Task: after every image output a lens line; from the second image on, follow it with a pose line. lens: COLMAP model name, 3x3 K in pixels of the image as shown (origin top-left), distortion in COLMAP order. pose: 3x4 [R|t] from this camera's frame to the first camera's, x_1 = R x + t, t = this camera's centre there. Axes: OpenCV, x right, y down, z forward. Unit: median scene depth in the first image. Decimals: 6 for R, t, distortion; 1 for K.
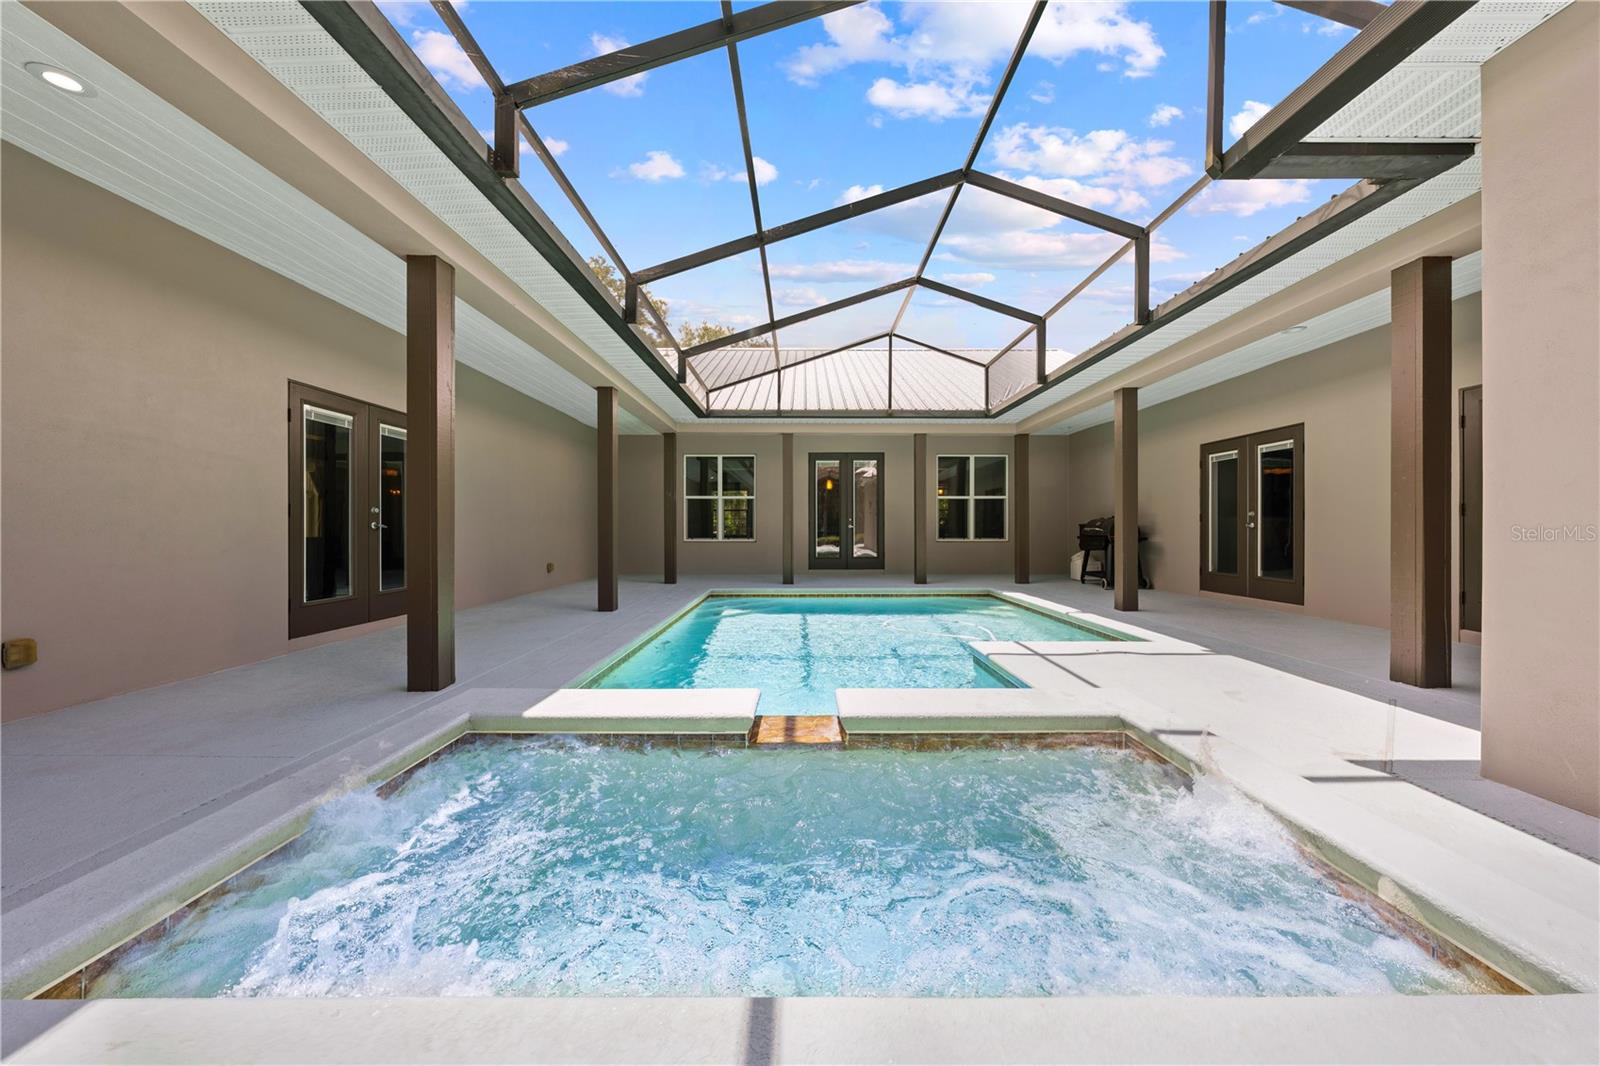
lens RADIAL K [[542.5, 0, 803.0], [0, 542.5, 531.7], [0, 0, 1]] dist [-0.002168, -0.000413]
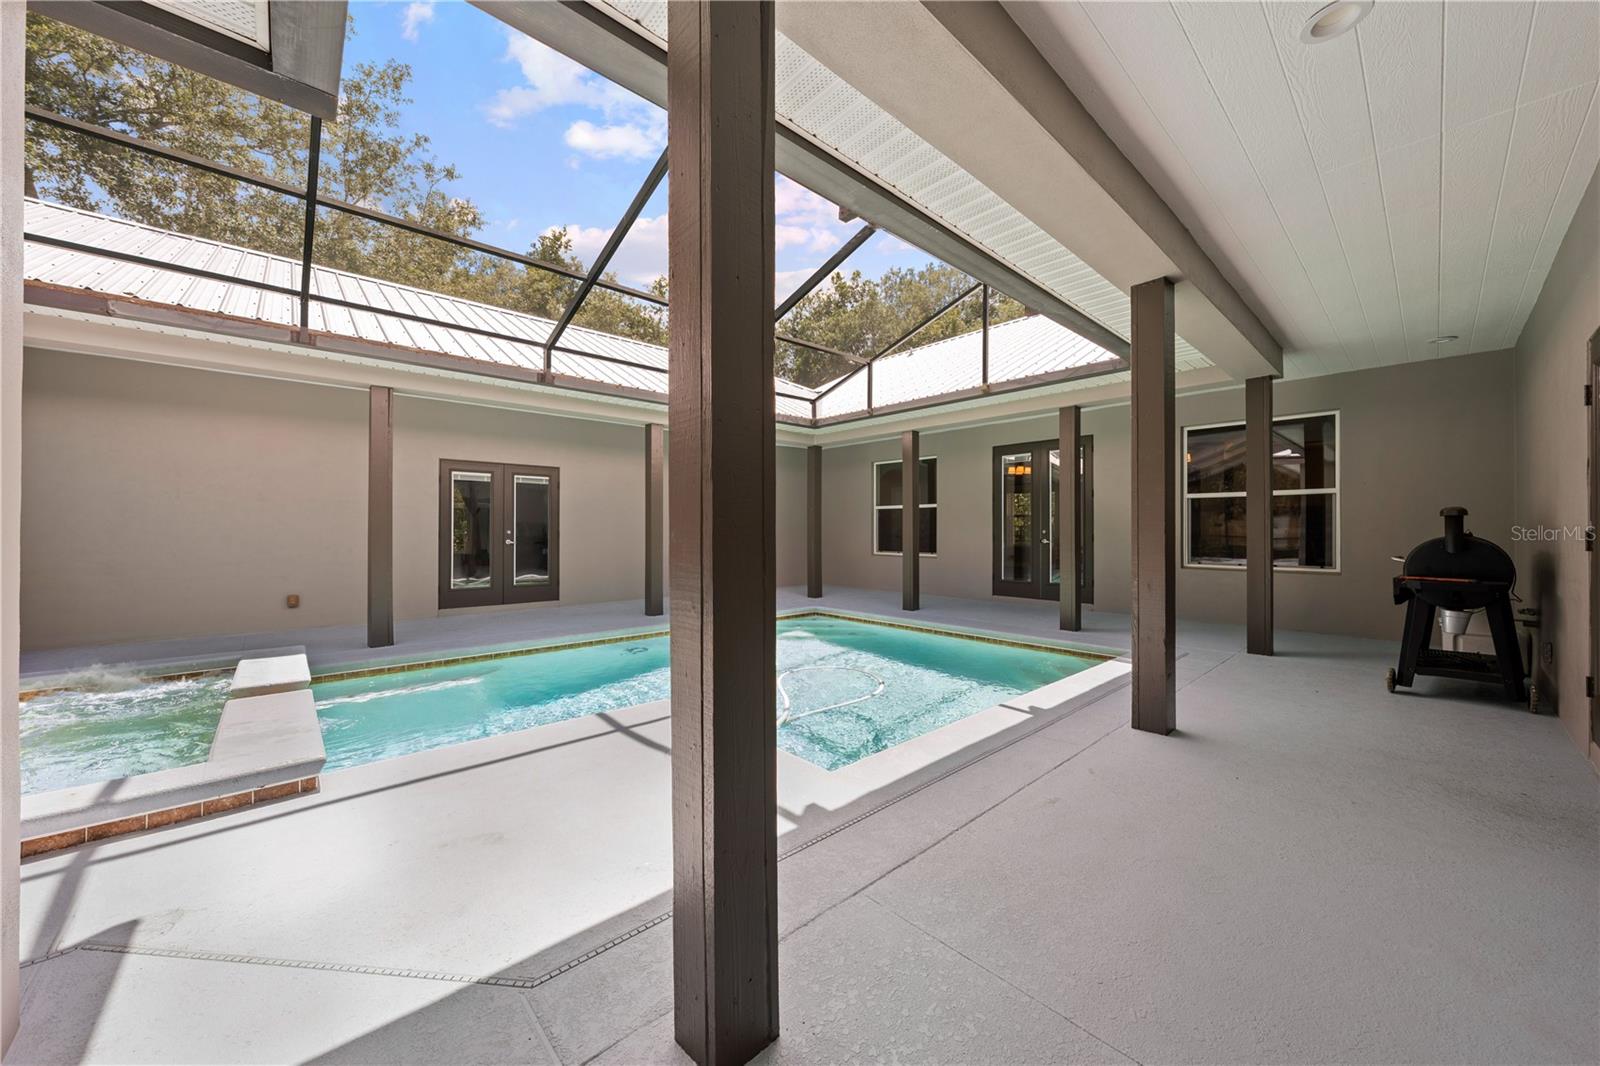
lens RADIAL K [[577.1, 0, 805.8], [0, 577.1, 526.1], [0, 0, 1]] dist [0.001019, 0.000370]
pose [[0.668881, -0.005557, -0.743349, 0.574523], [-0.005482, 0.999908, -0.012408, -0.023618], [0.743349, 0.012375, 0.668789, 0.302944]]
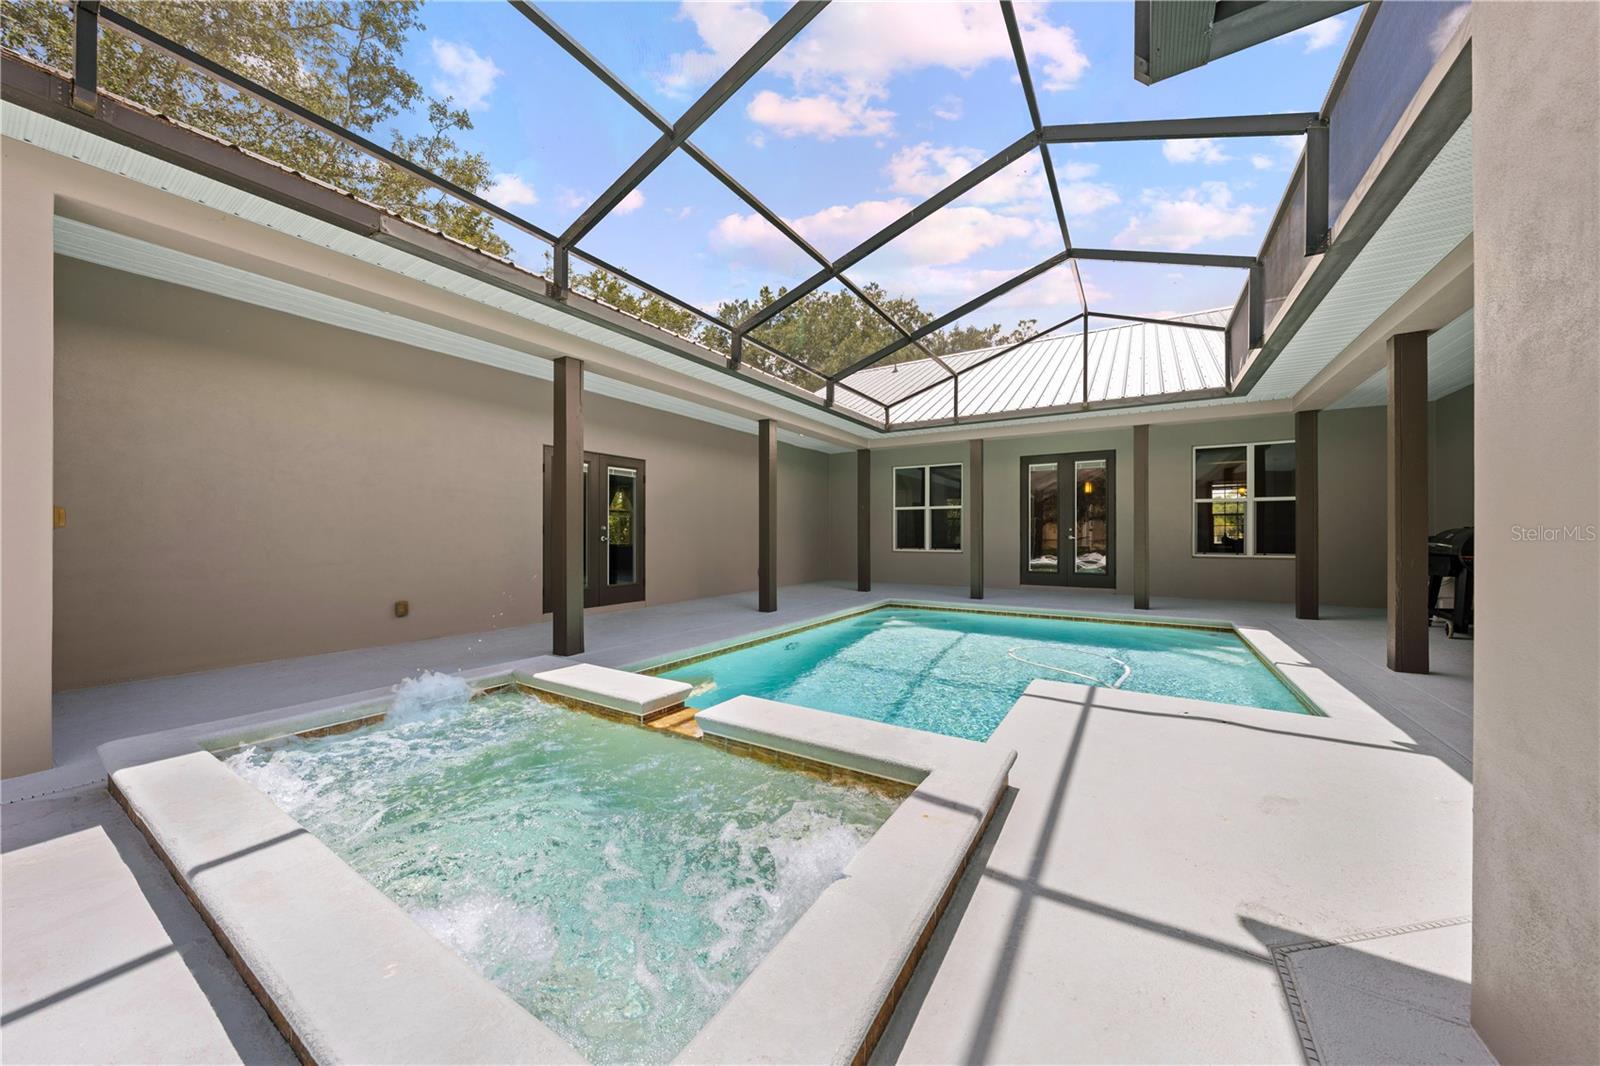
lens RADIAL K [[542.5, 0, 803.6], [0, 542.5, 536.0], [0, 0, 1]] dist [-0.002168, -0.000413]
pose [[0.846263, 0.002985, -0.532758, 0.239870], [-0.004652, 0.999988, -0.001788, -0.010455], [0.532746, 0.003991, 0.846266, 0.040410]]
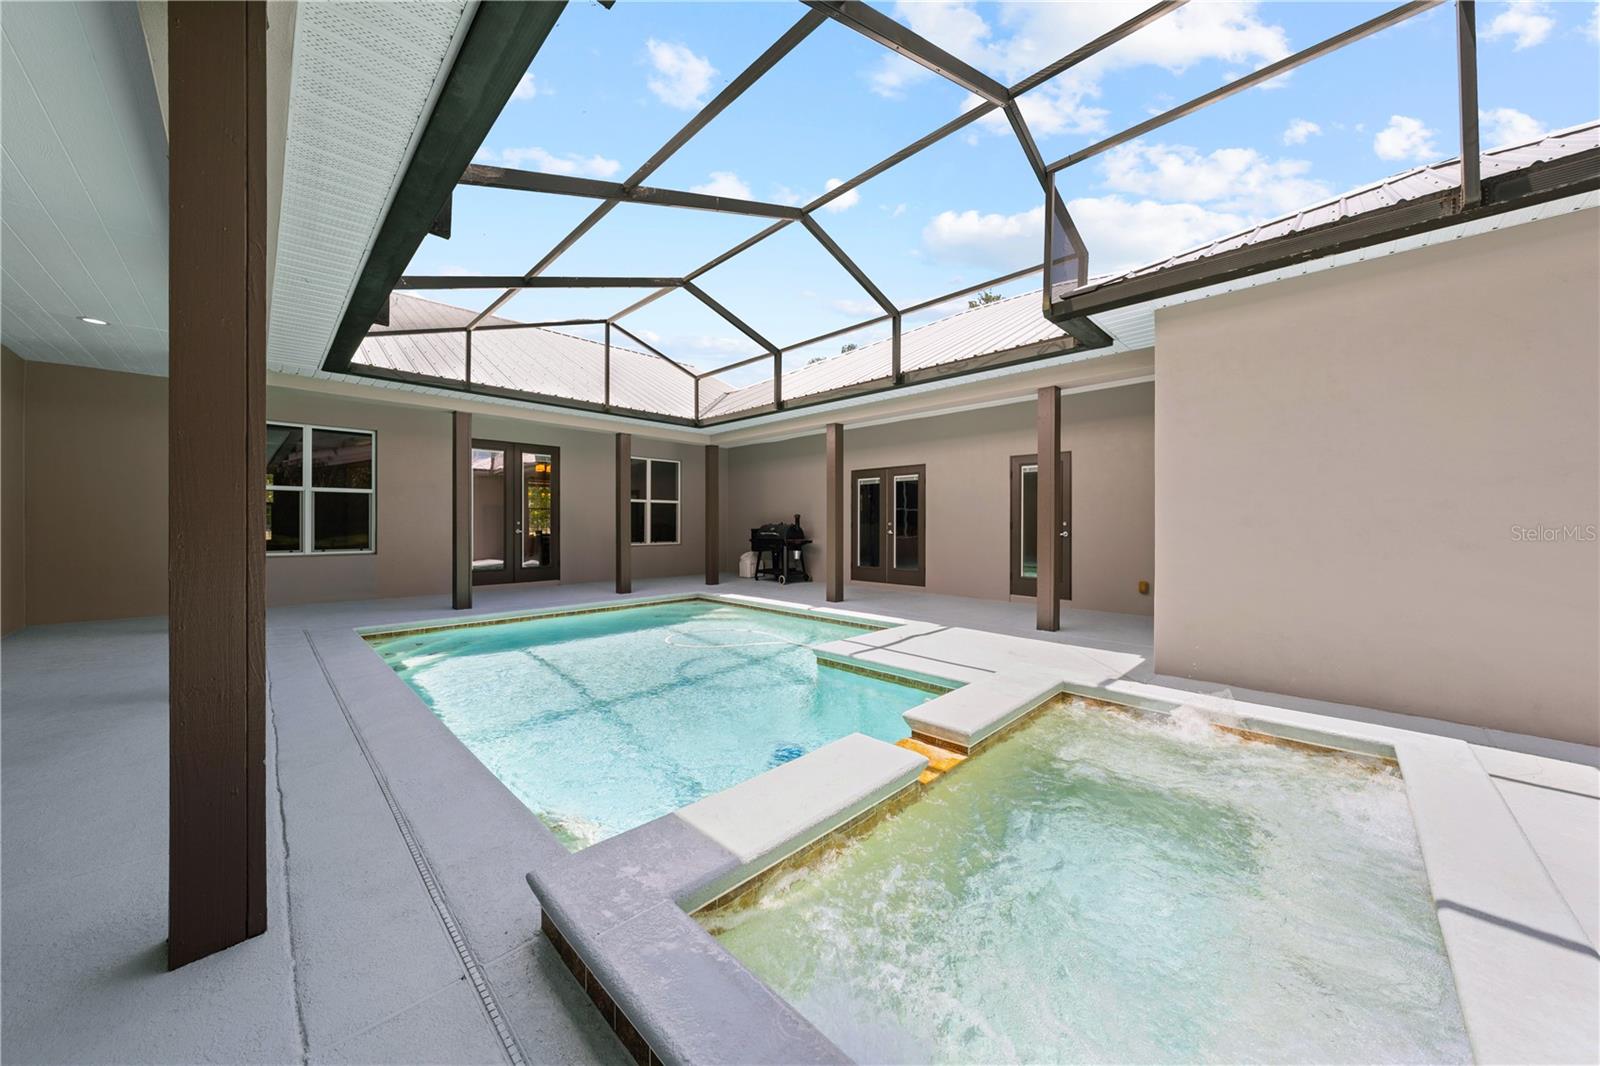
lens RADIAL K [[542.5, 0, 801.3], [0, 542.5, 521.9], [0, 0, 1]] dist [-0.002168, -0.000413]
pose [[0.703057, 0.005506, 0.711112, -0.255033], [0.002140, 0.999949, -0.009858, -0.019003], [-0.711131, 0.008453, 0.703009, 0.130555]]
